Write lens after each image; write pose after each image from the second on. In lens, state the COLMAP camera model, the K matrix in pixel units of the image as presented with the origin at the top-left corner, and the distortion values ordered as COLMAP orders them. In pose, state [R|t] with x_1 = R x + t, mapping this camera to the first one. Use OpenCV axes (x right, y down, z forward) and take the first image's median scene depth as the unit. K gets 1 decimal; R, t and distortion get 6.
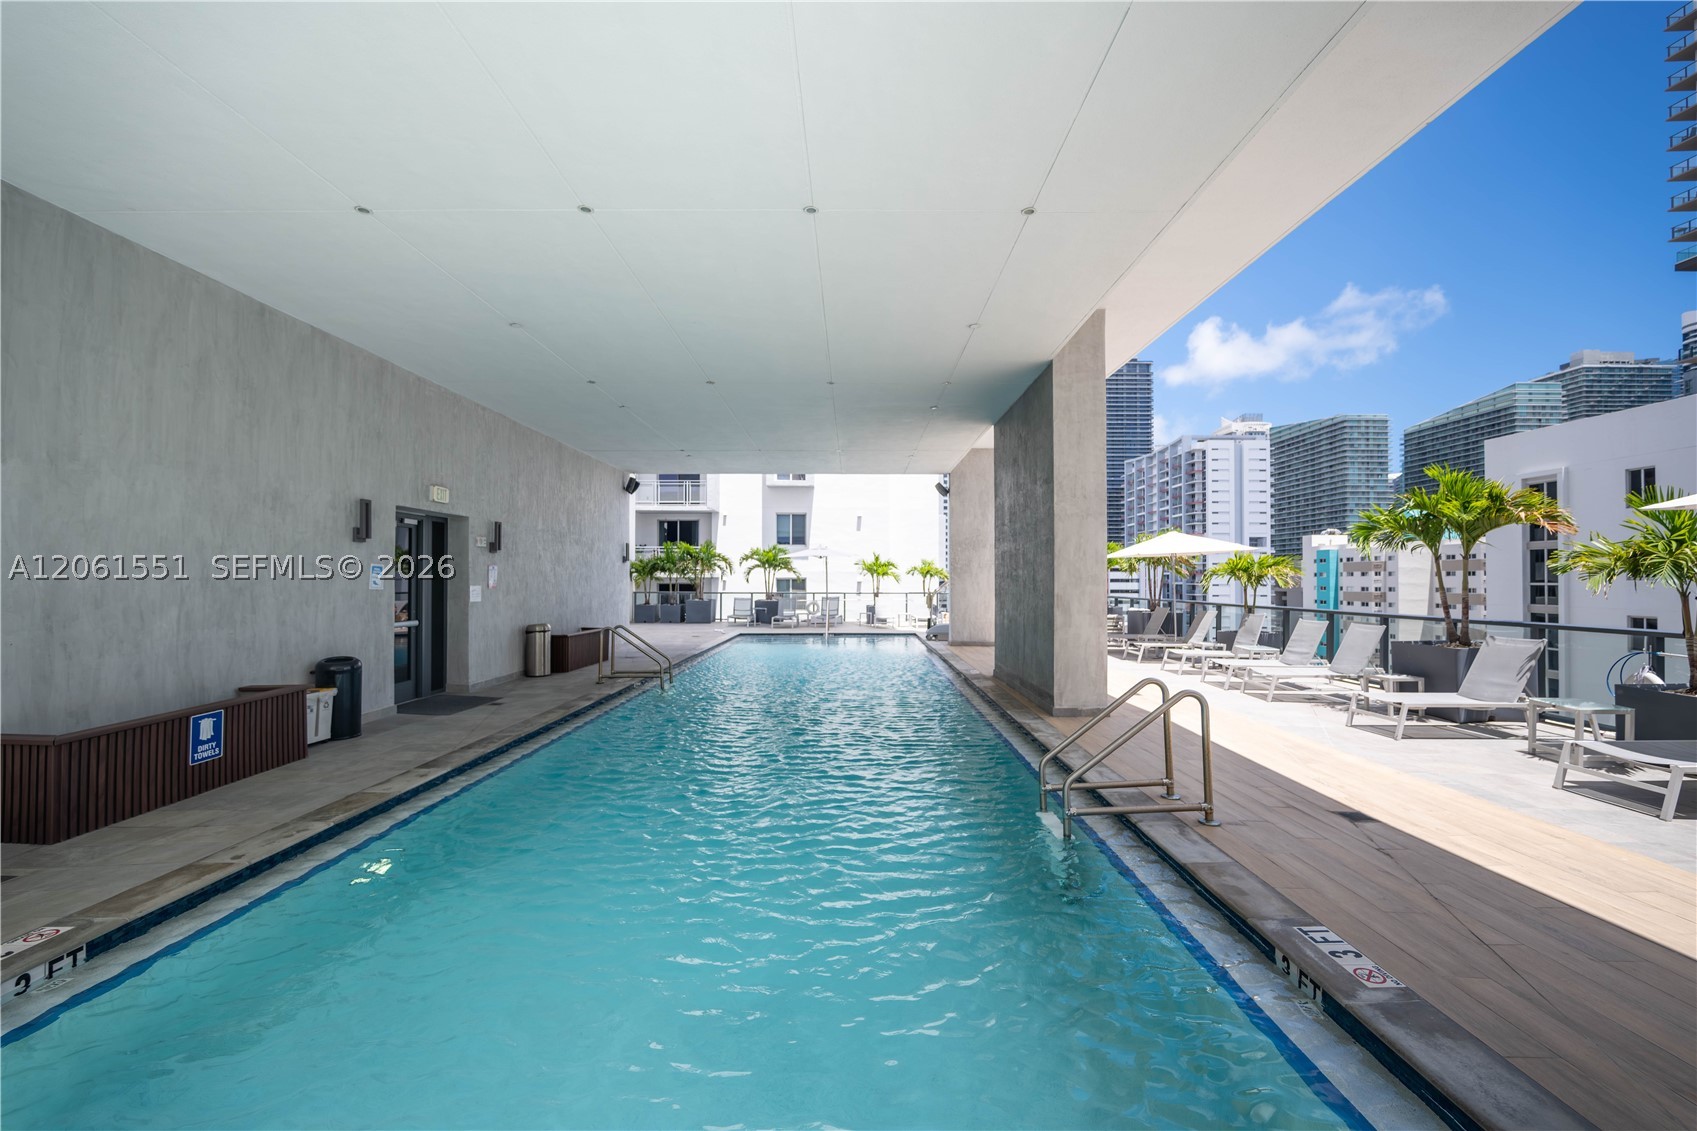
lens RADIAL K [[677.4, 0, 854.4], [0, 677.4, 569.8], [0, 0, 1]] dist [-0.003105, -0.000265]
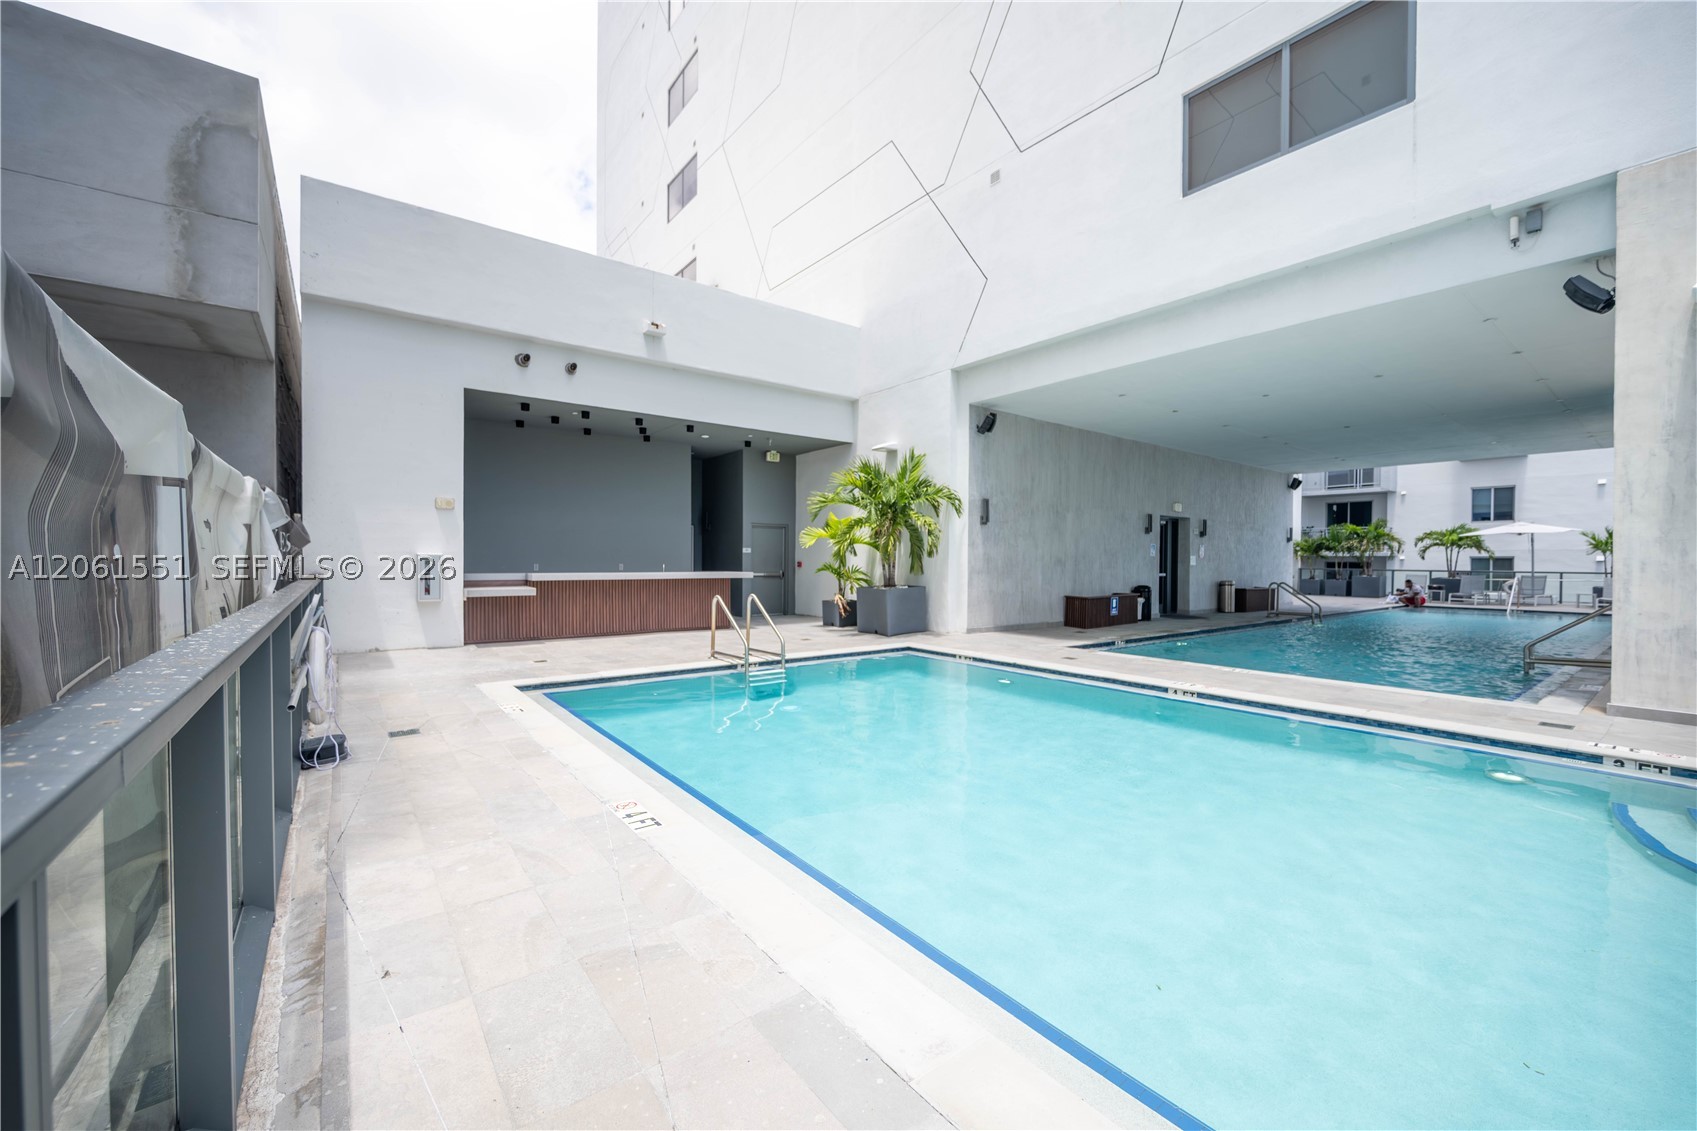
lens RADIAL K [[677.4, 0, 854.4], [0, 677.4, 569.8], [0, 0, 1]] dist [-0.003105, -0.000265]
pose [[0.618288, 0.013871, -0.785829, 0.124861], [0.005011, 0.999754, 0.021590, 0.007246], [0.785935, -0.017286, 0.618067, -0.344924]]
